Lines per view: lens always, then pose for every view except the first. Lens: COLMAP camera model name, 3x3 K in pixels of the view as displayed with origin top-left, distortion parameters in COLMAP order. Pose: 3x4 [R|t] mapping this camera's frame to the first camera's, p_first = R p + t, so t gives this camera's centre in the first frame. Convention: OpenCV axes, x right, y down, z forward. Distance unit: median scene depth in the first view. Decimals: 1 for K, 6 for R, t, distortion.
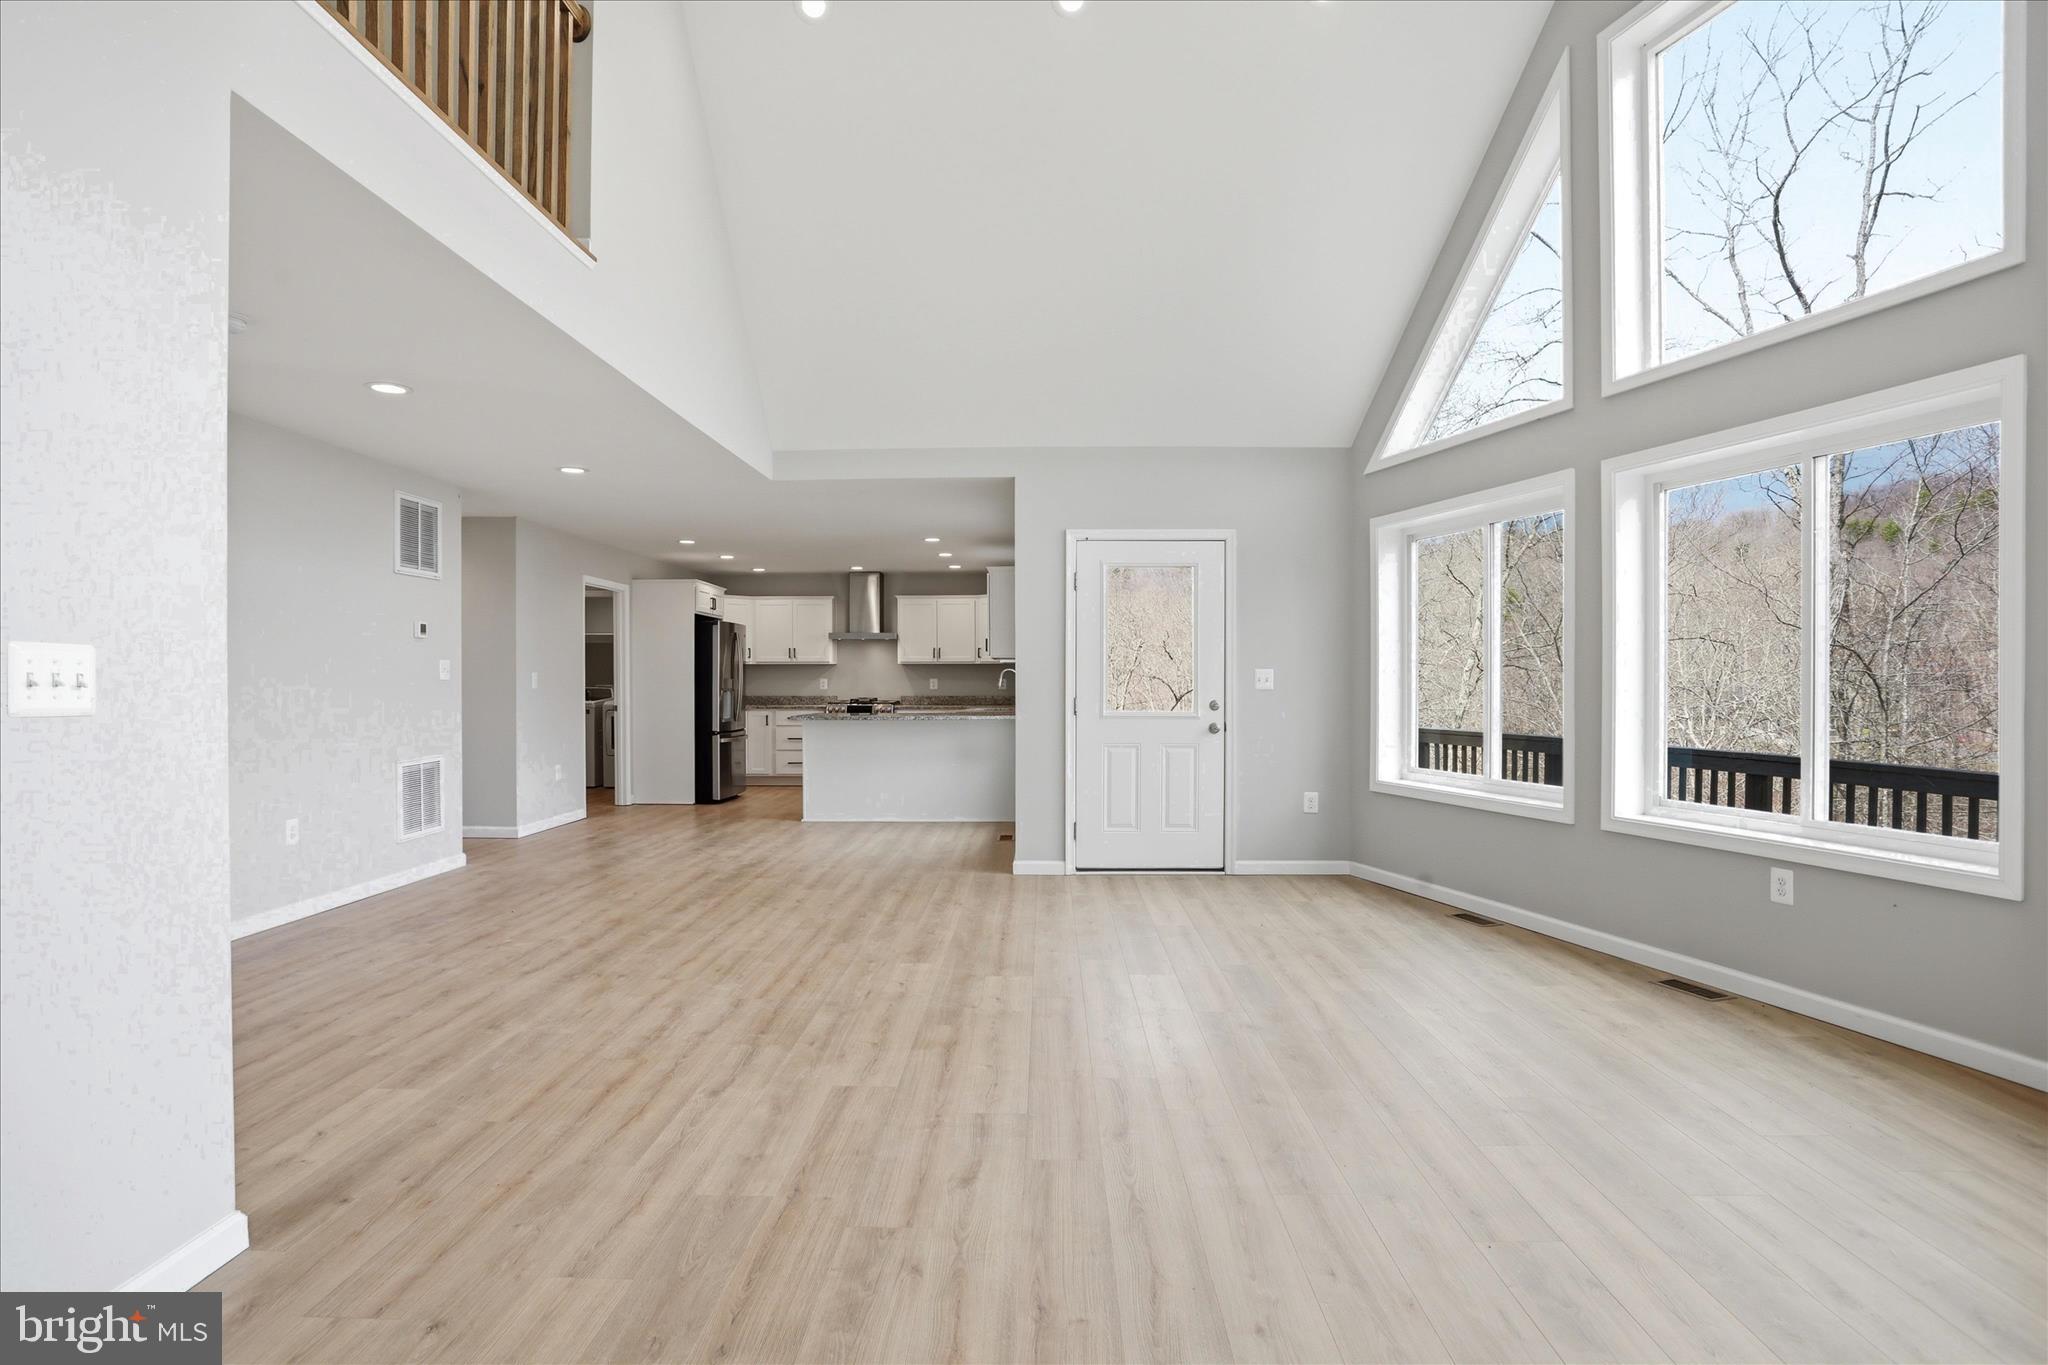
lens RADIAL K [[1070.9, 0, 1013.3], [0, 1070.9, 685.3], [0, 0, 1]] dist [-0.038549, 0.026484]
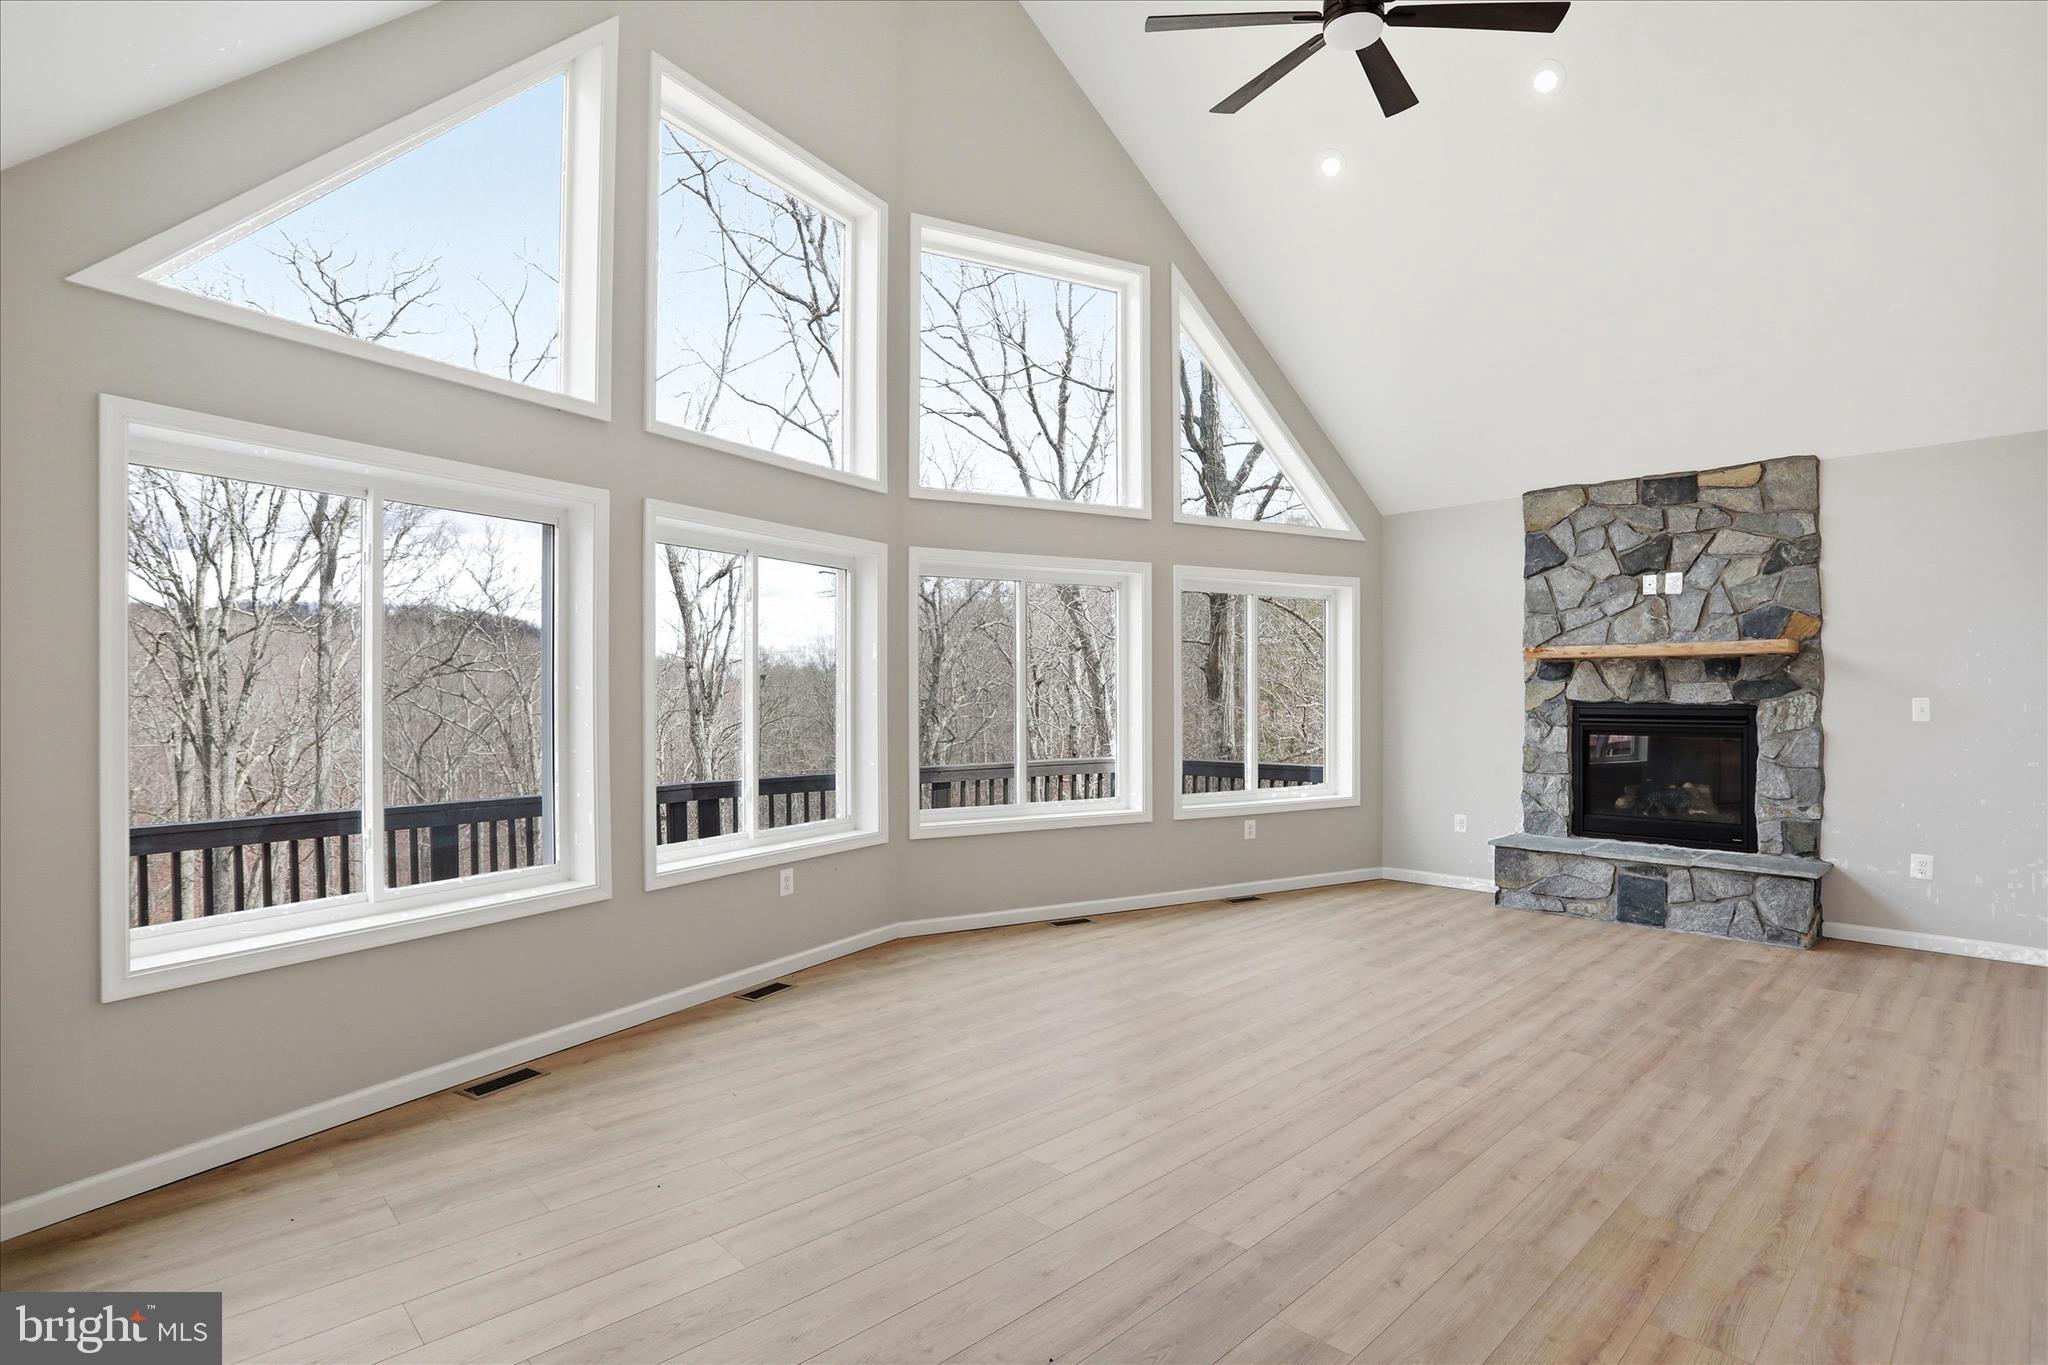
lens RADIAL K [[1070.9, 0, 1013.3], [0, 1070.9, 685.3], [0, 0, 1]] dist [-0.038549, 0.026484]
pose [[-0.722263, 0.004549, 0.691603, -0.445079], [0.000346, 0.999981, -0.006216, -0.052621], [-0.691618, -0.004250, -0.722251, 1.965636]]
